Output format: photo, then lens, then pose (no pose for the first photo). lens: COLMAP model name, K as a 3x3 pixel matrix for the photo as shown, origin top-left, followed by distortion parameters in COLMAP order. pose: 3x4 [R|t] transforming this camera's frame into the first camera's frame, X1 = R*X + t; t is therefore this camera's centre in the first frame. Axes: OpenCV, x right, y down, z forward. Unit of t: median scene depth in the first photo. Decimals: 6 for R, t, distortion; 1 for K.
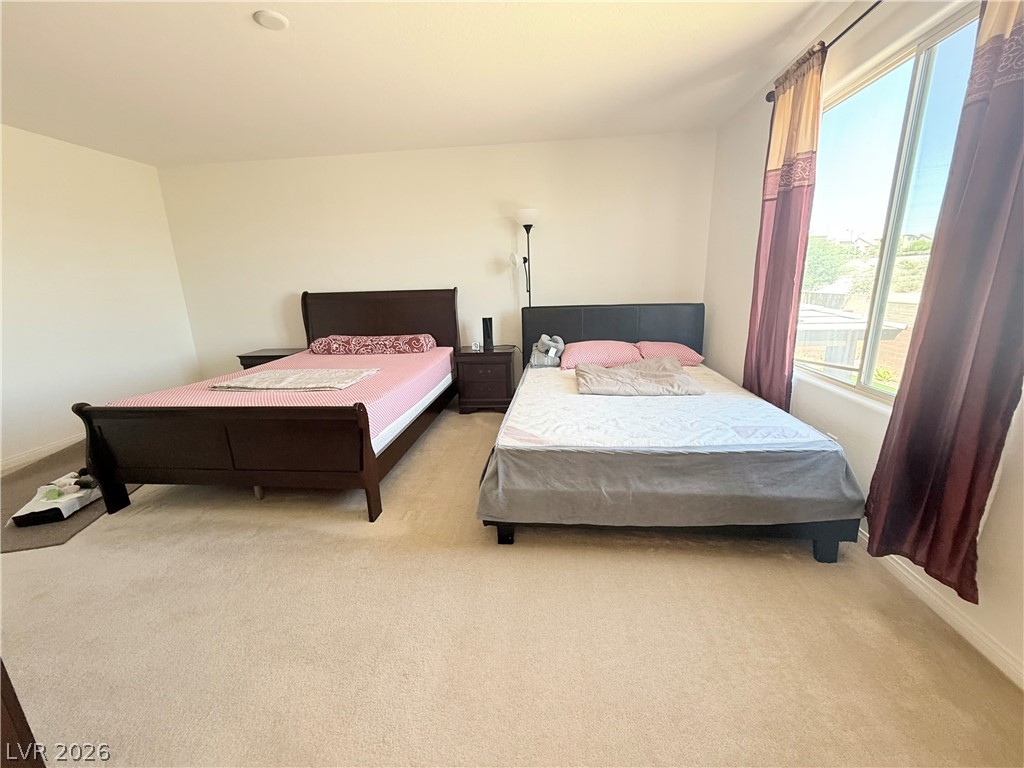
lens RADIAL K [[412.4, 0, 511.4], [0, 412.4, 385.4], [0, 0, 1]] dist [0.000553, 0.000637]
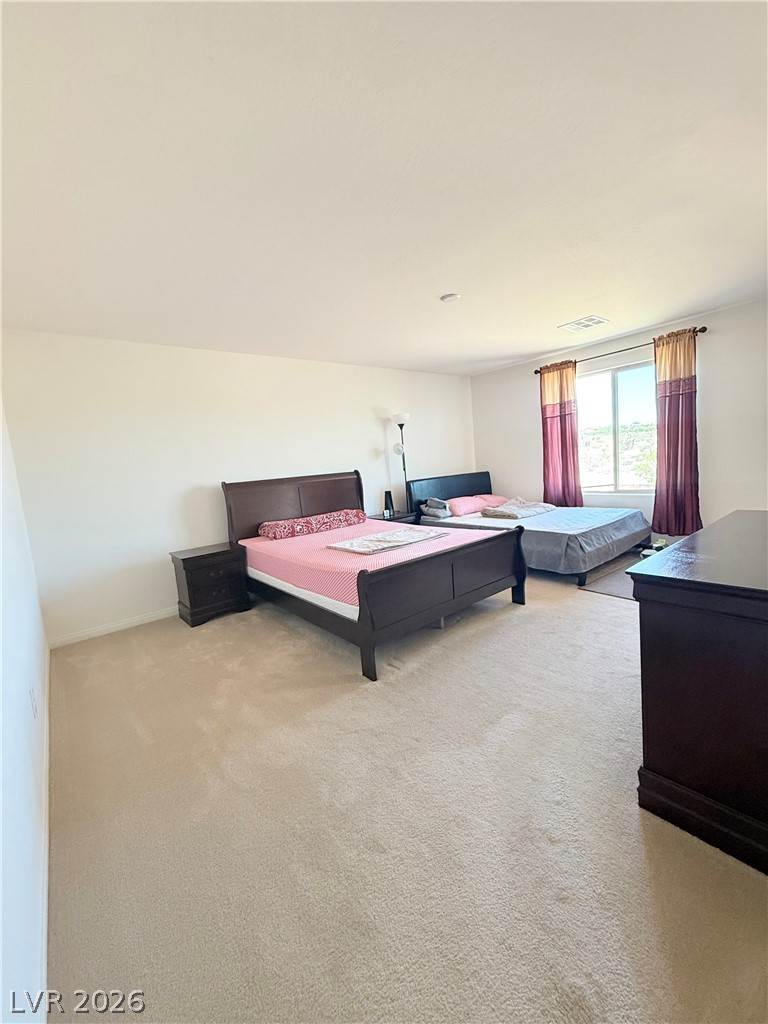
lens RADIAL K [[412.4, 0, 386.7], [0, 412.4, 511.6], [0, 0, 1]] dist [0.000553, 0.000637]
pose [[0.691604, -0.109589, 0.713914, -1.012540], [0.236784, 0.968200, -0.080761, 0.001155], [-0.682361, 0.224898, 0.695560, 0.122964]]
